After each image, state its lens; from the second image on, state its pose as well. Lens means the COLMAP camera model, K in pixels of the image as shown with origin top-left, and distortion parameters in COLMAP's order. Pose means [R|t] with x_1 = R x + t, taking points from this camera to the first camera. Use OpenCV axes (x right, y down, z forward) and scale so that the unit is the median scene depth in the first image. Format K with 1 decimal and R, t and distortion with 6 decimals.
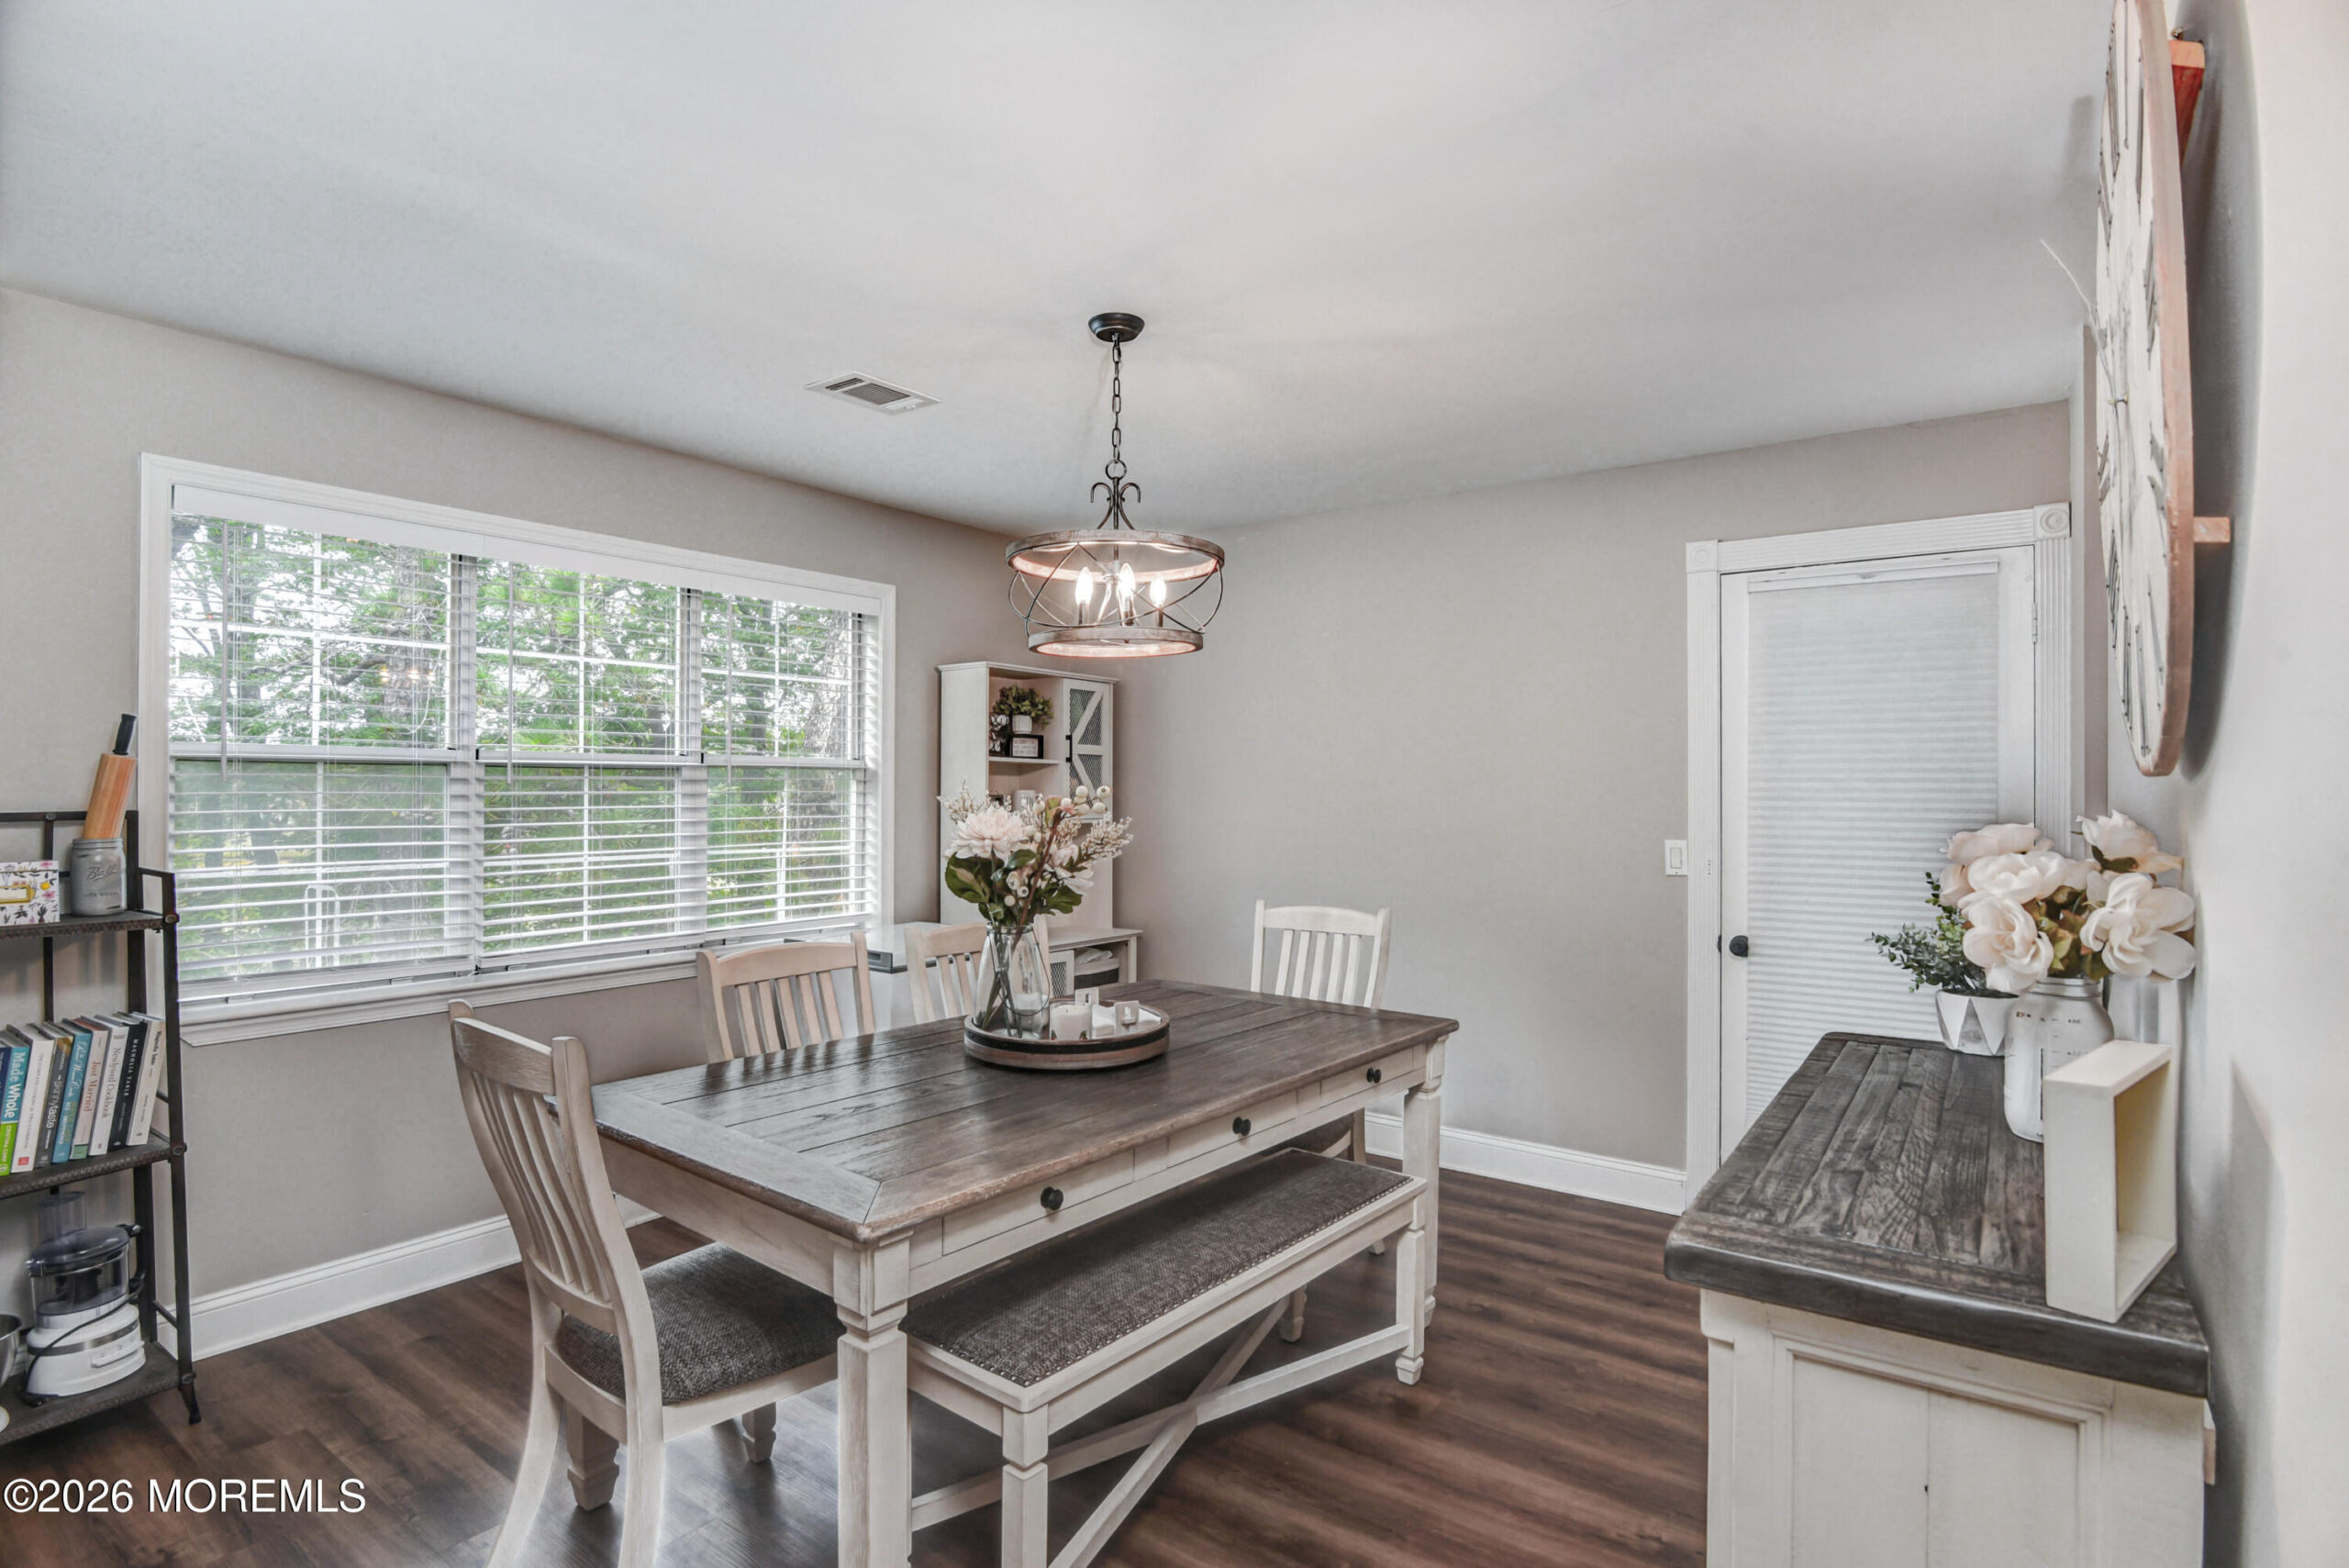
lens RADIAL K [[1149.9, 0, 1170.2], [0, 1149.9, 798.7], [0, 0, 1]] dist [-0.017760, -0.001214]
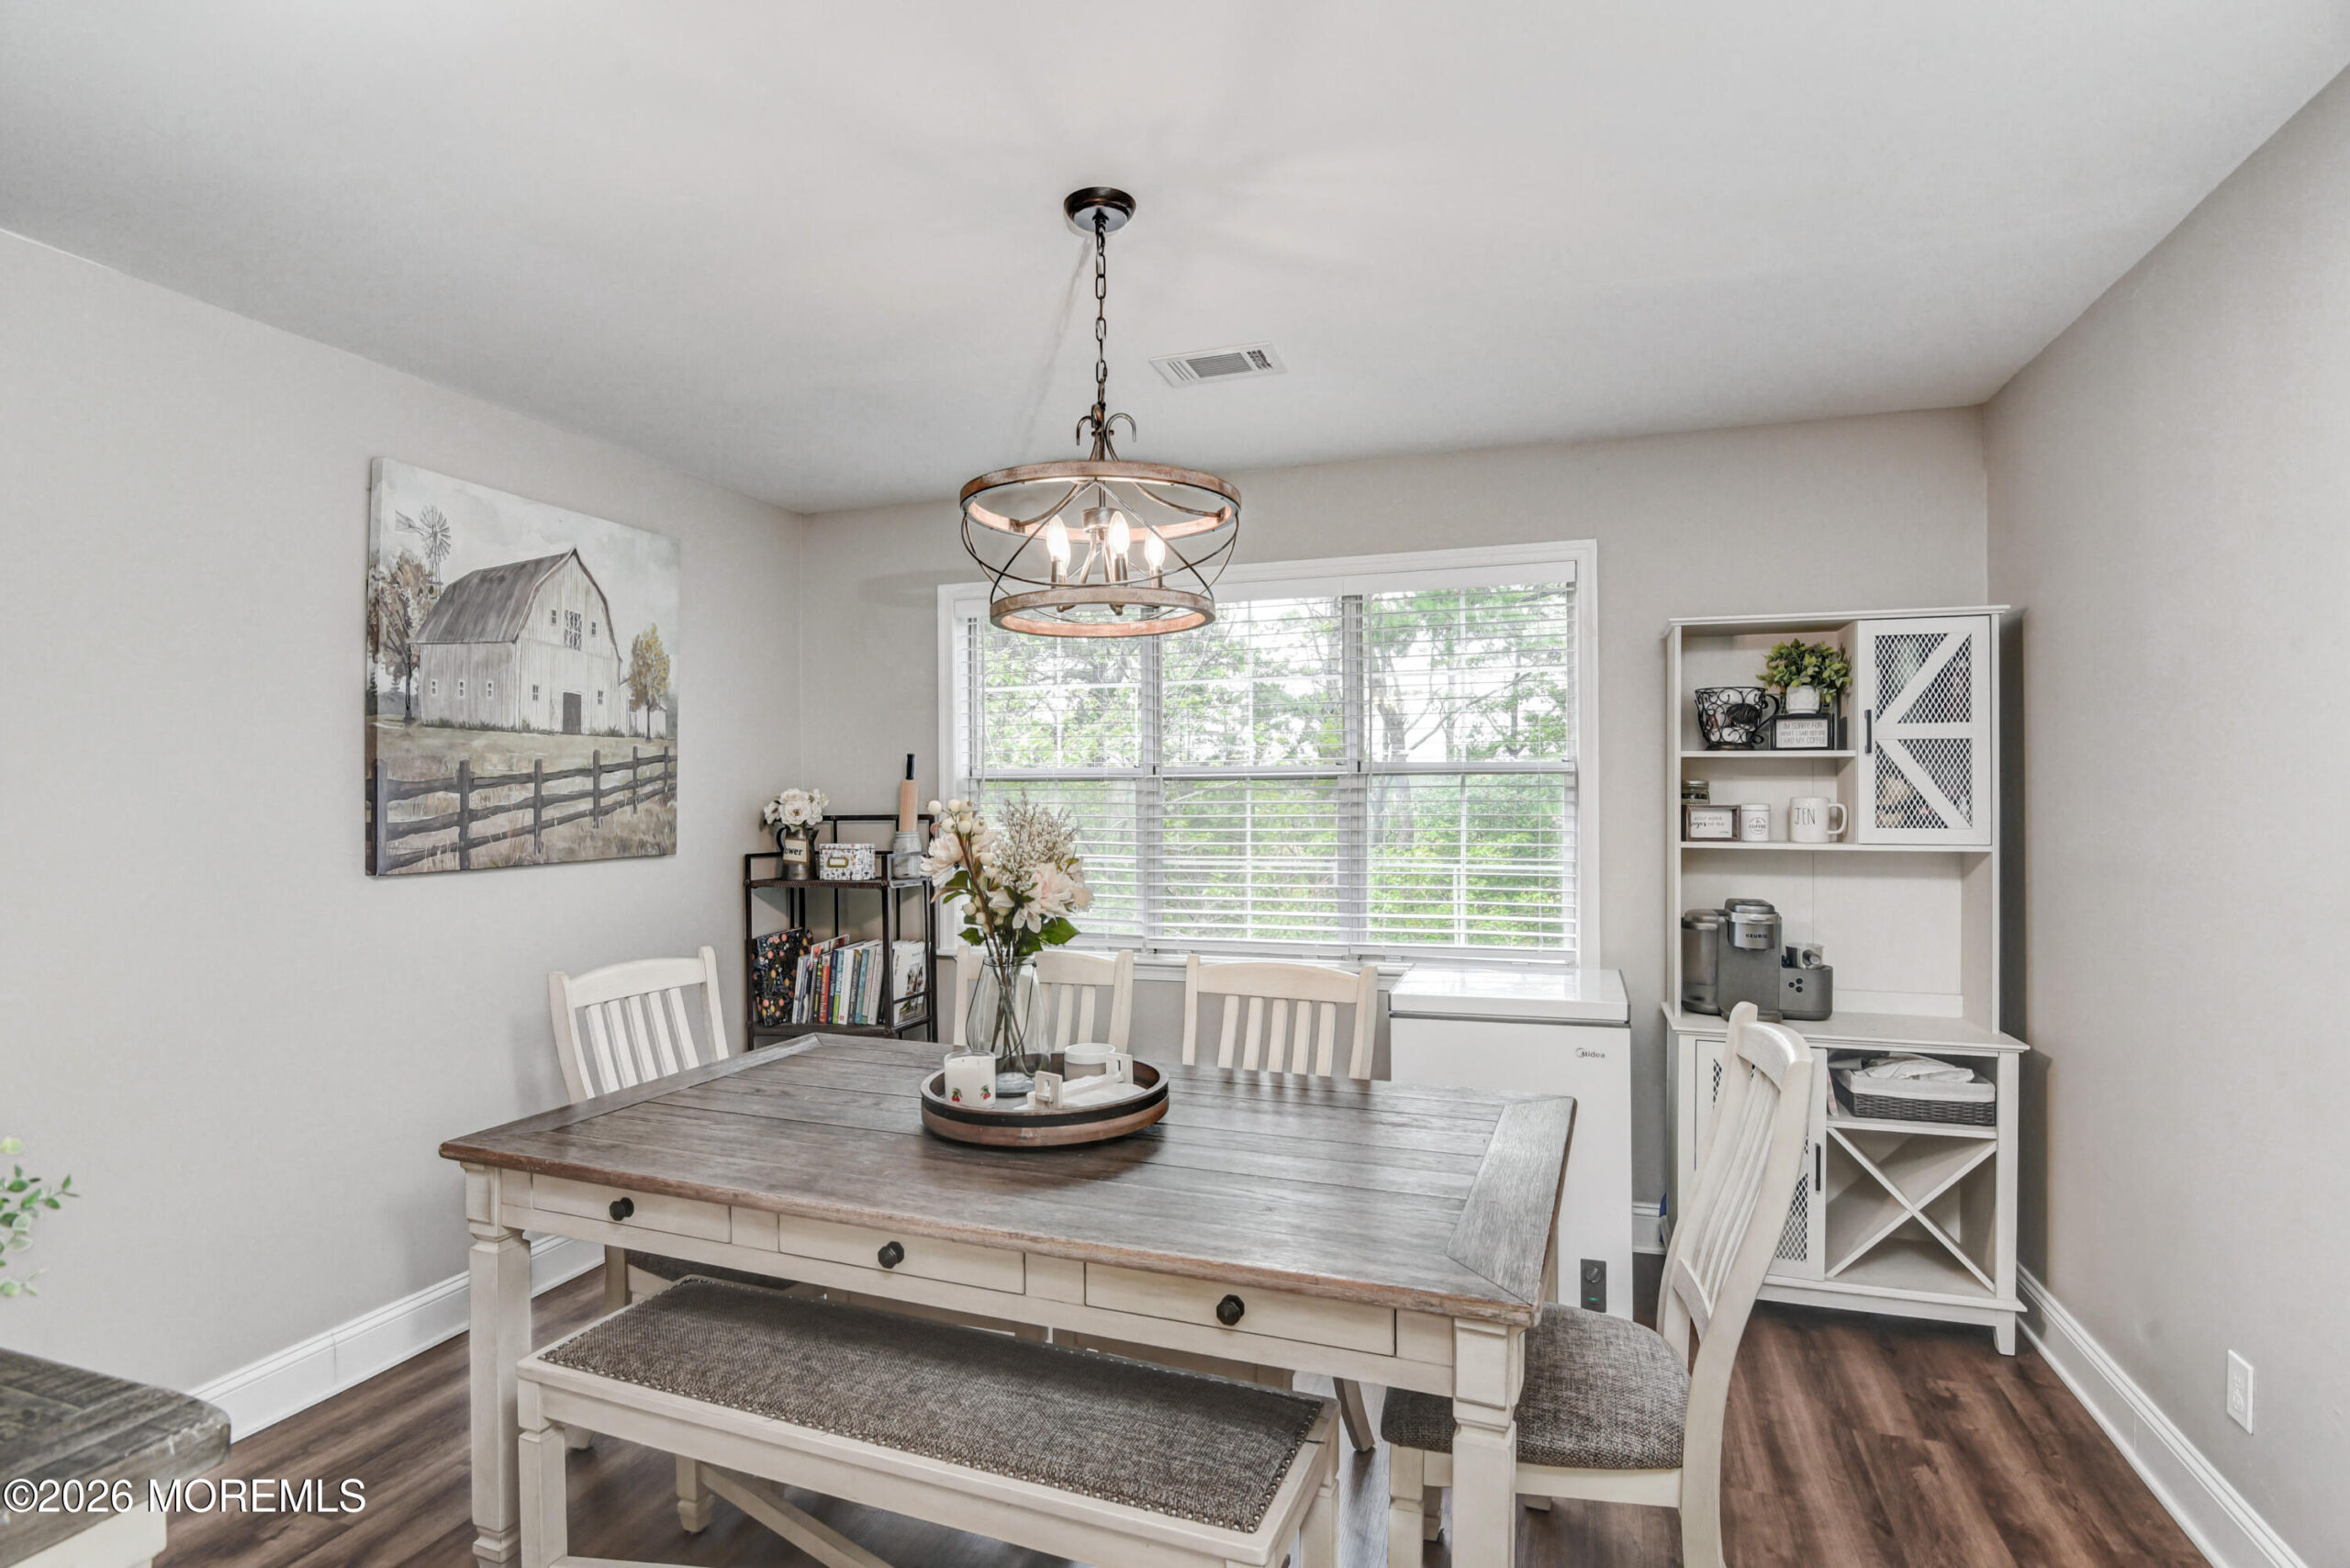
lens RADIAL K [[1182.7, 0, 1181.5], [0, 1182.7, 834.8], [0, 0, 1]] dist [-0.016945, -0.000222]
pose [[0.314578, 0.030651, -0.948737, 0.539439], [0.000180, 0.999477, 0.032350, -0.010834], [0.949232, -0.010348, 0.314408, 0.584651]]
